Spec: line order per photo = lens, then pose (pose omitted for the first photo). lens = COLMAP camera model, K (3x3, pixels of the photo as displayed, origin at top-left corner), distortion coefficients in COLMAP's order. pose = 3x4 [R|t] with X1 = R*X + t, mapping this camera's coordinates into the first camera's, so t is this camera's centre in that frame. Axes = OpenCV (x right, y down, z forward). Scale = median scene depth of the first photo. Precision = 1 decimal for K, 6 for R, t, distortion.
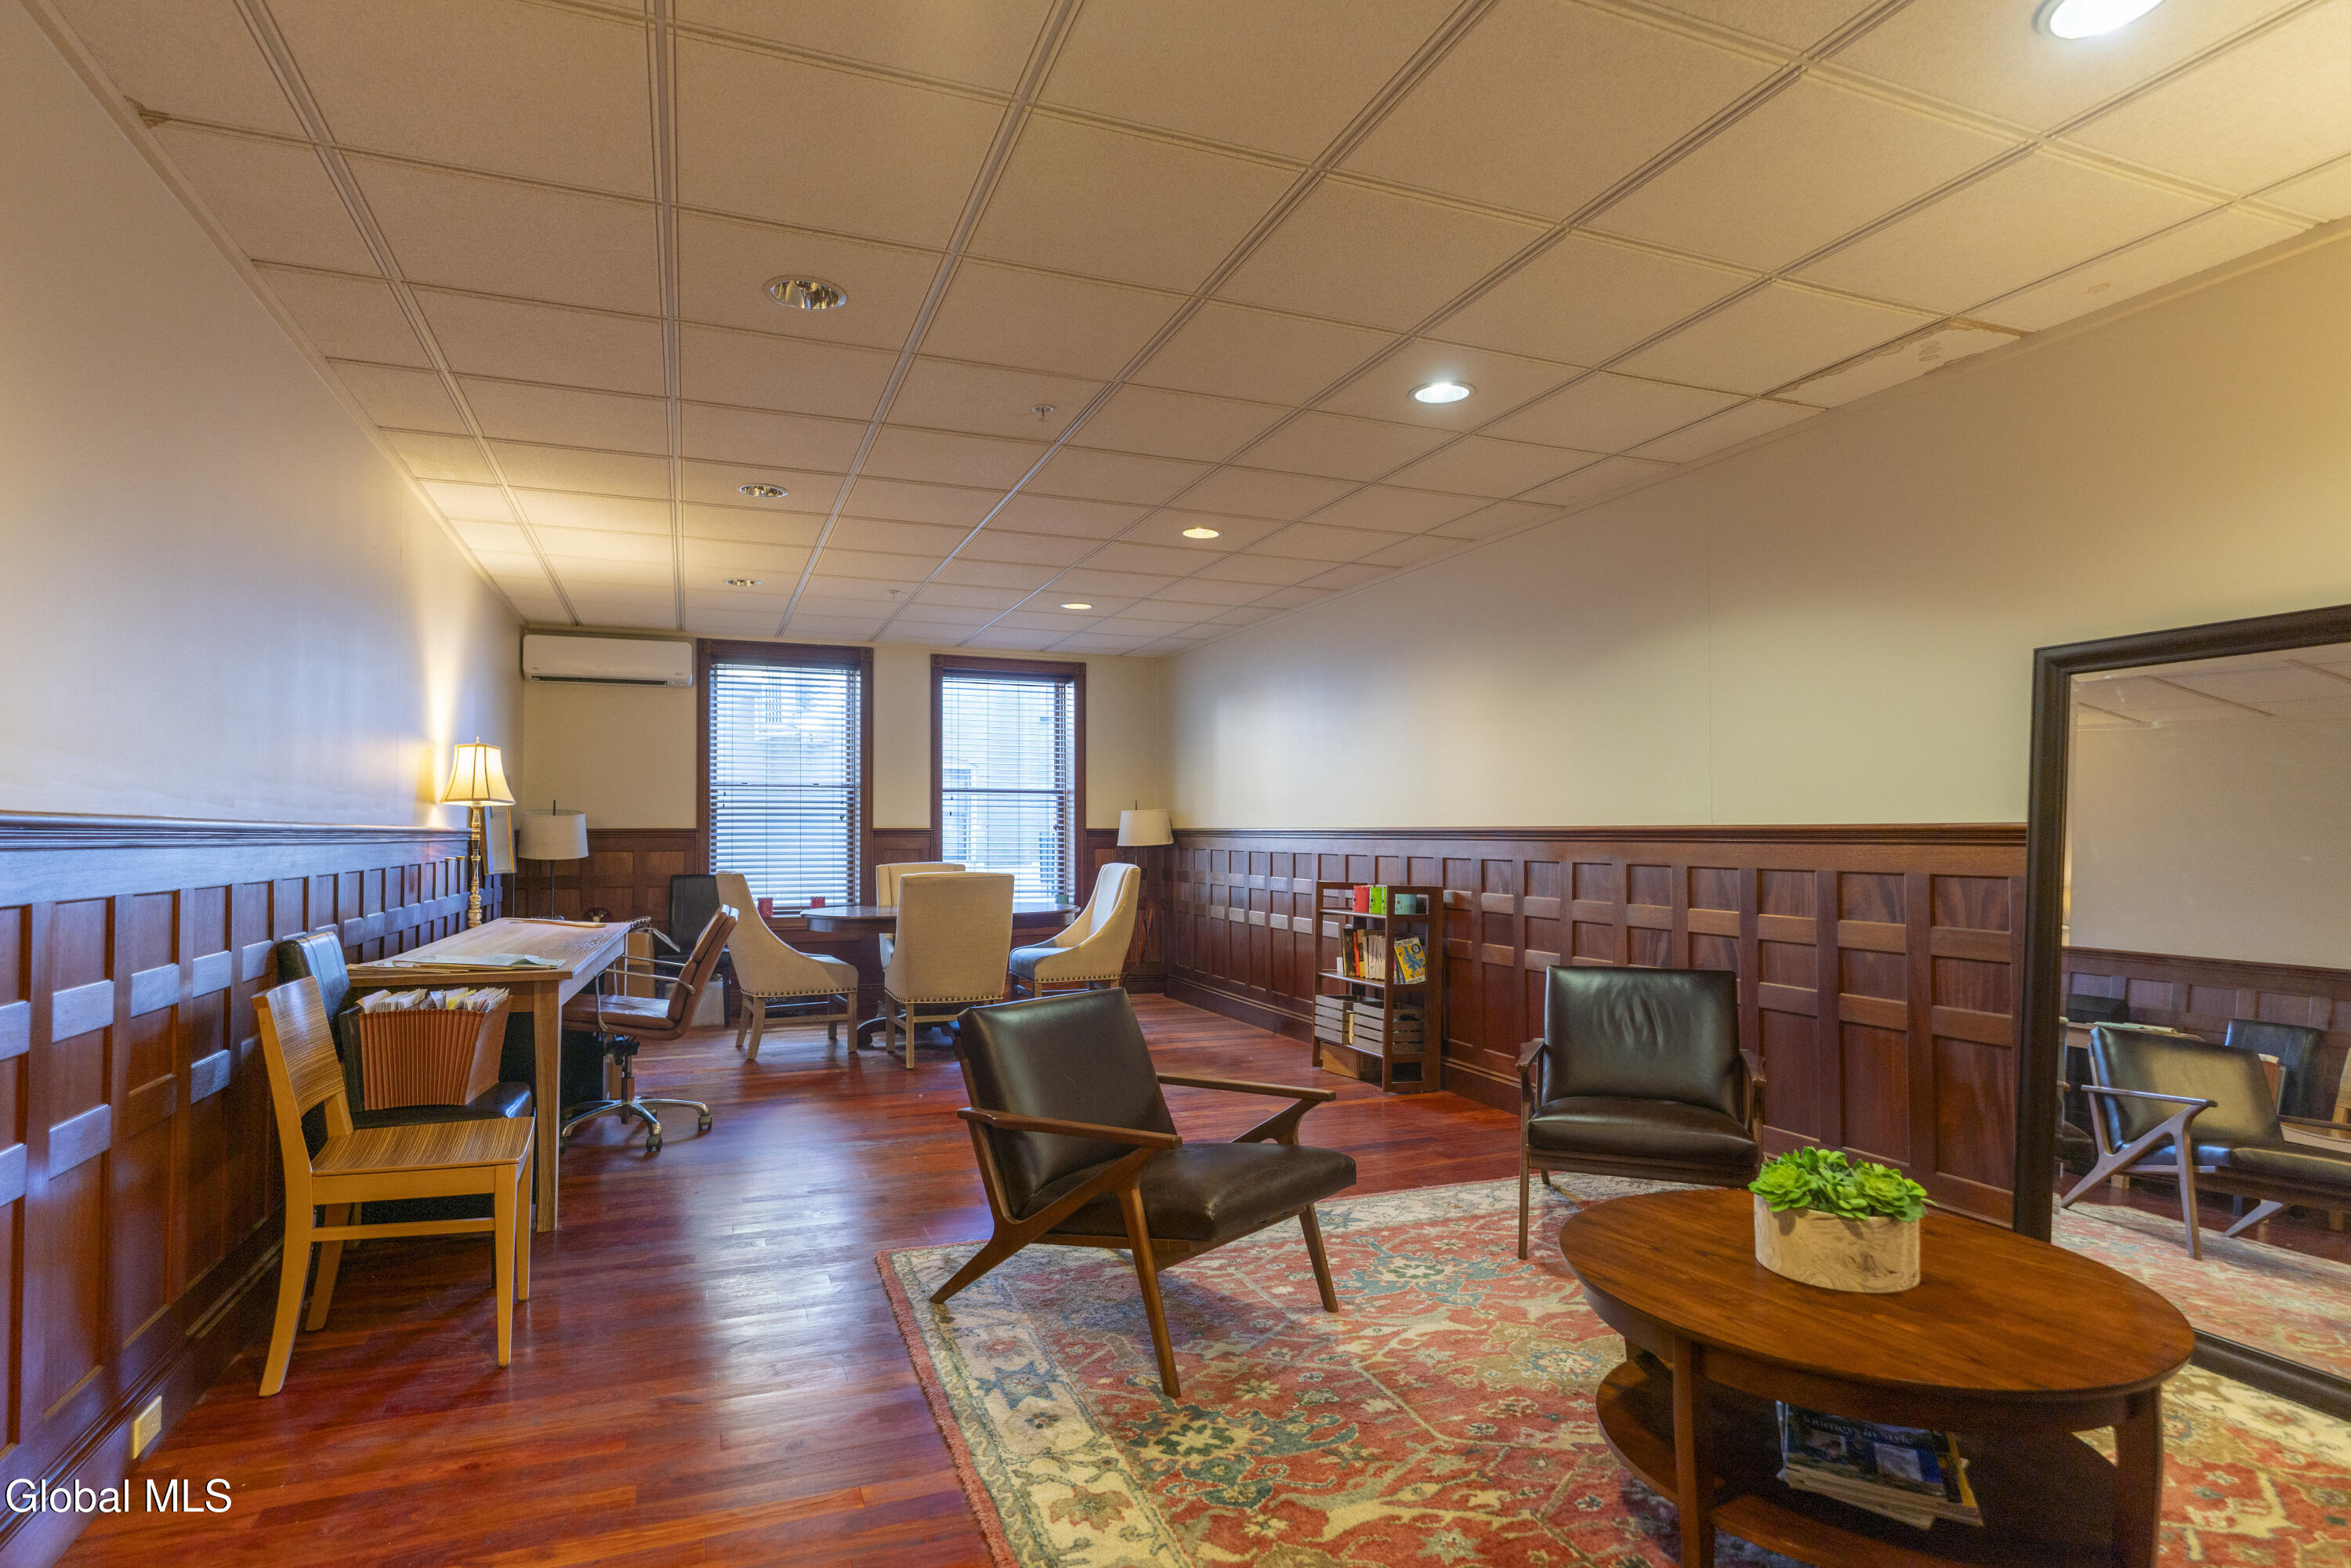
lens RADIAL K [[1246.8, 0, 1169.1], [0, 1246.8, 807.6], [0, 0, 1]] dist [-0.001202, -0.000058]
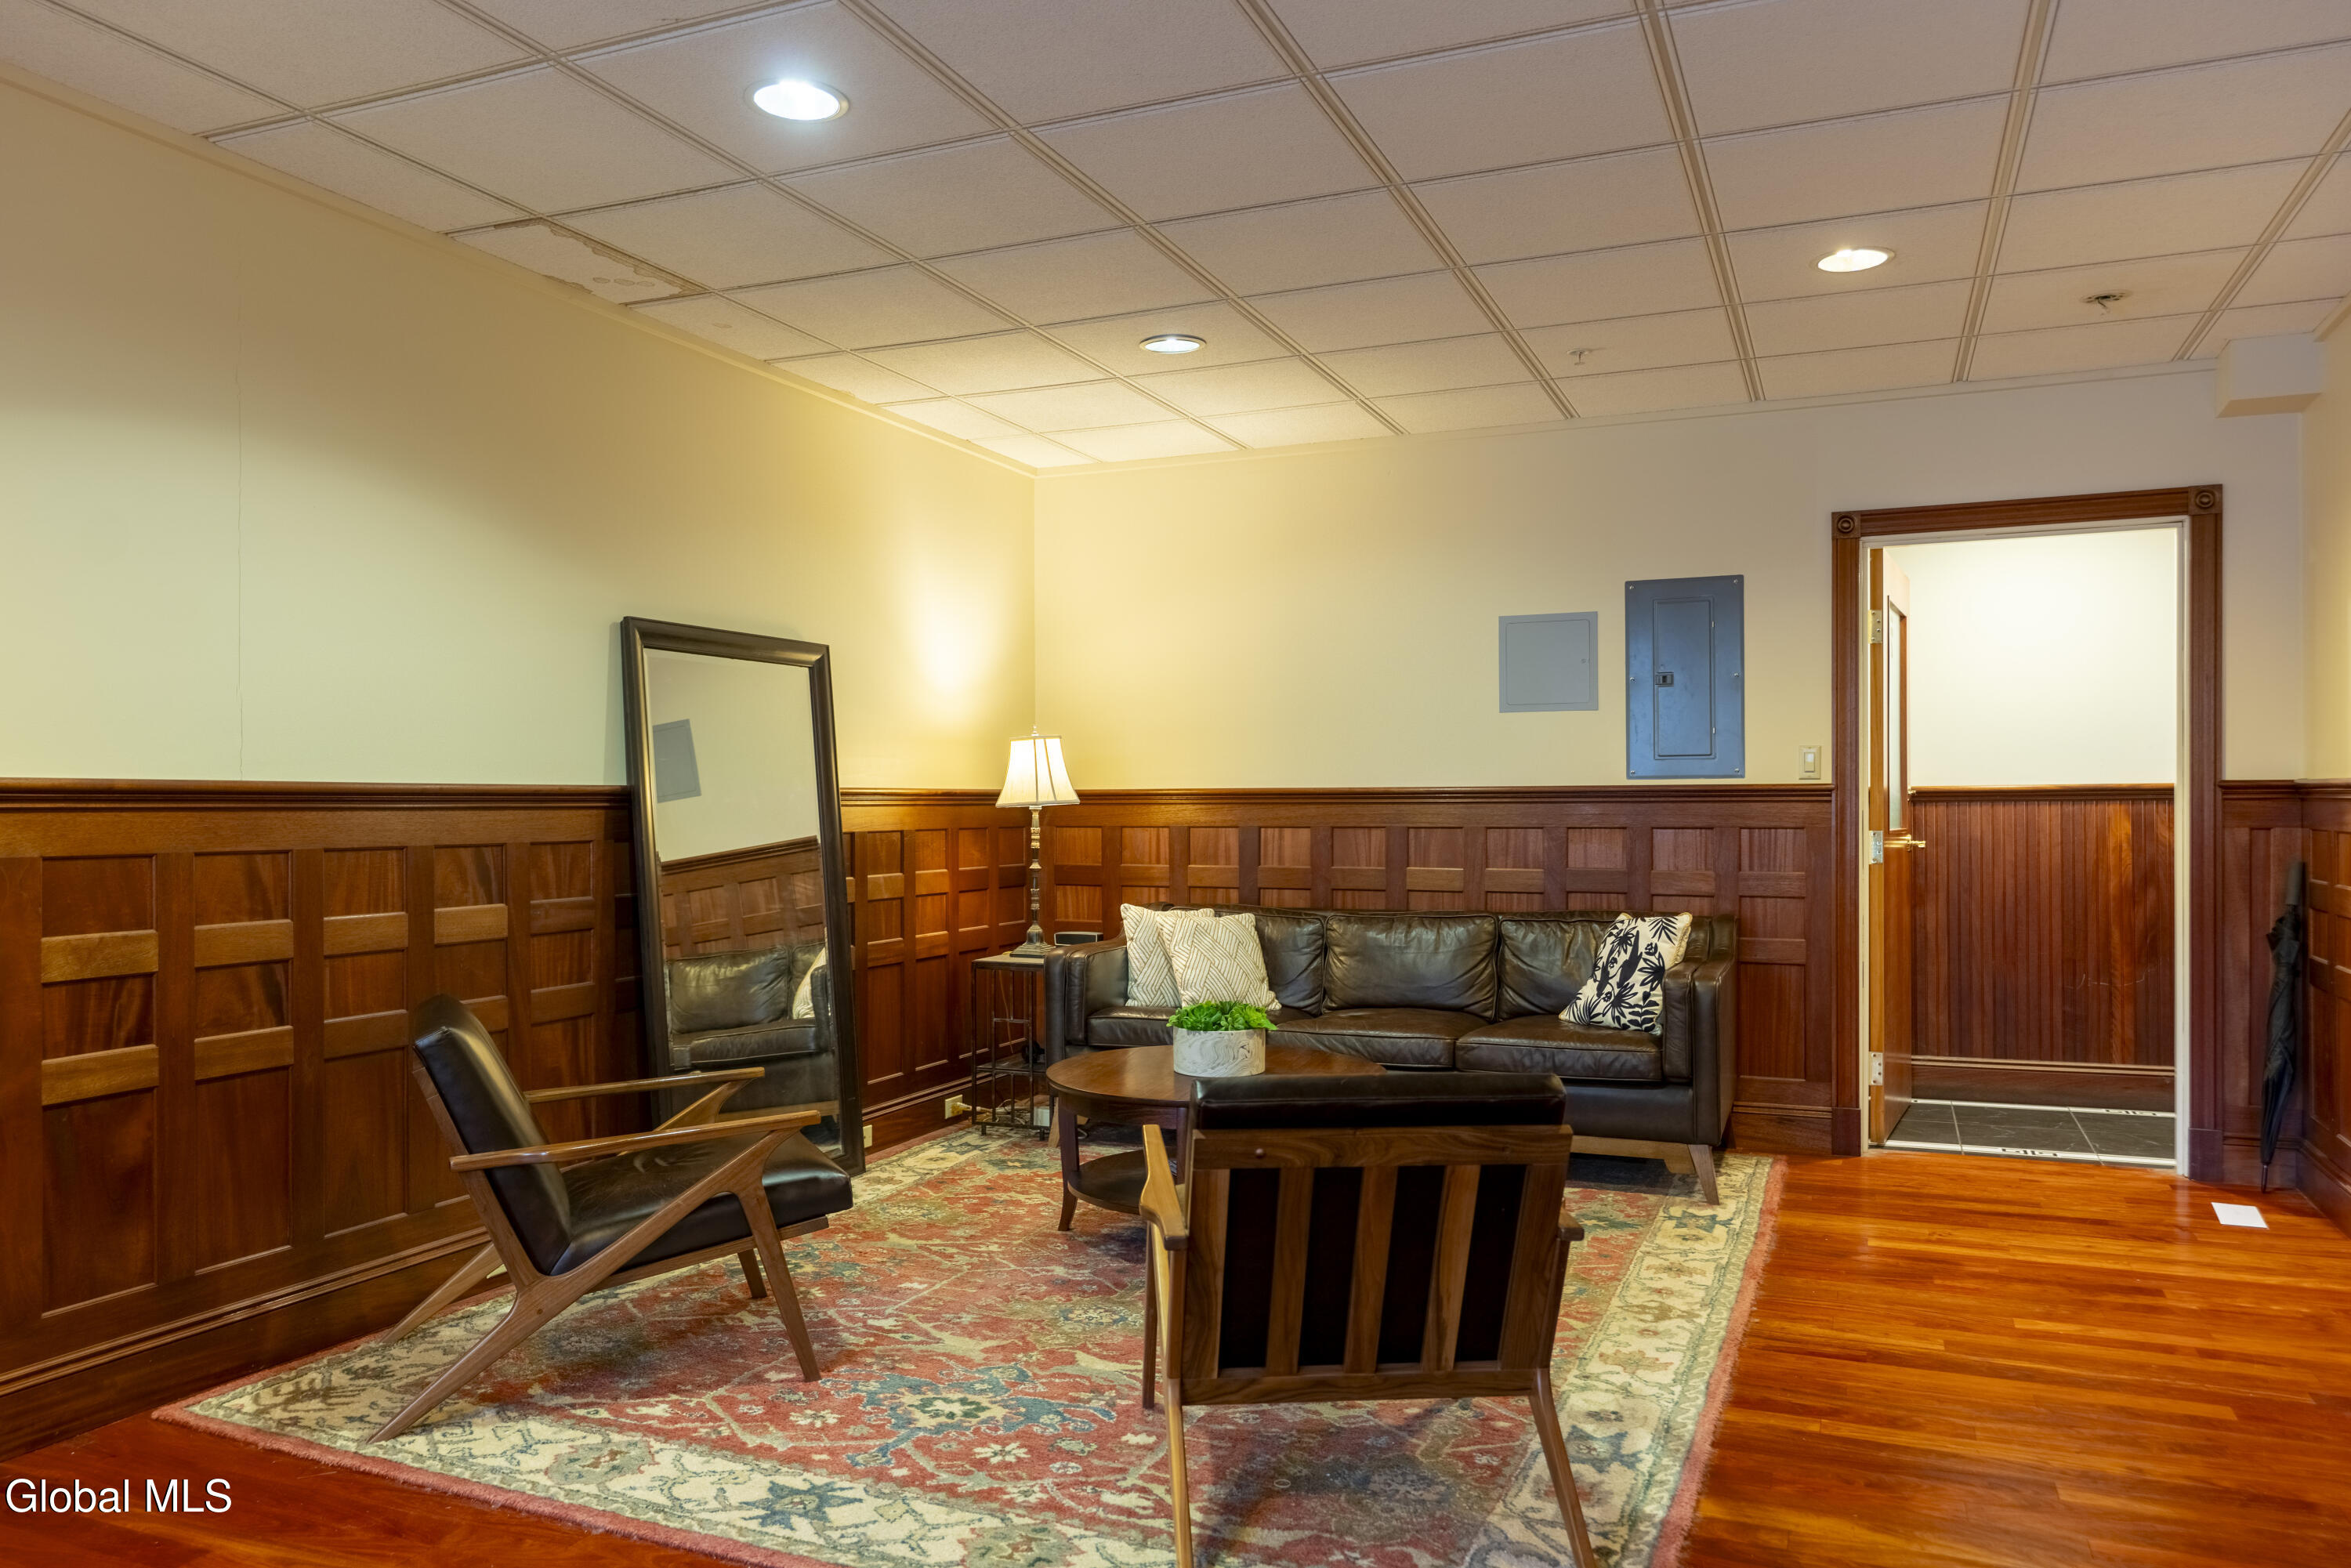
lens RADIAL K [[1650.6, 0, 1169.5], [0, 1650.6, 782.2], [0, 0, 1]] dist [0.003421, -0.000048]
pose [[-0.714539, 0.010857, 0.699512, -0.558514], [-0.009495, 0.999637, -0.025213, 0.038533], [-0.699531, -0.024658, -0.714176, 1.606682]]
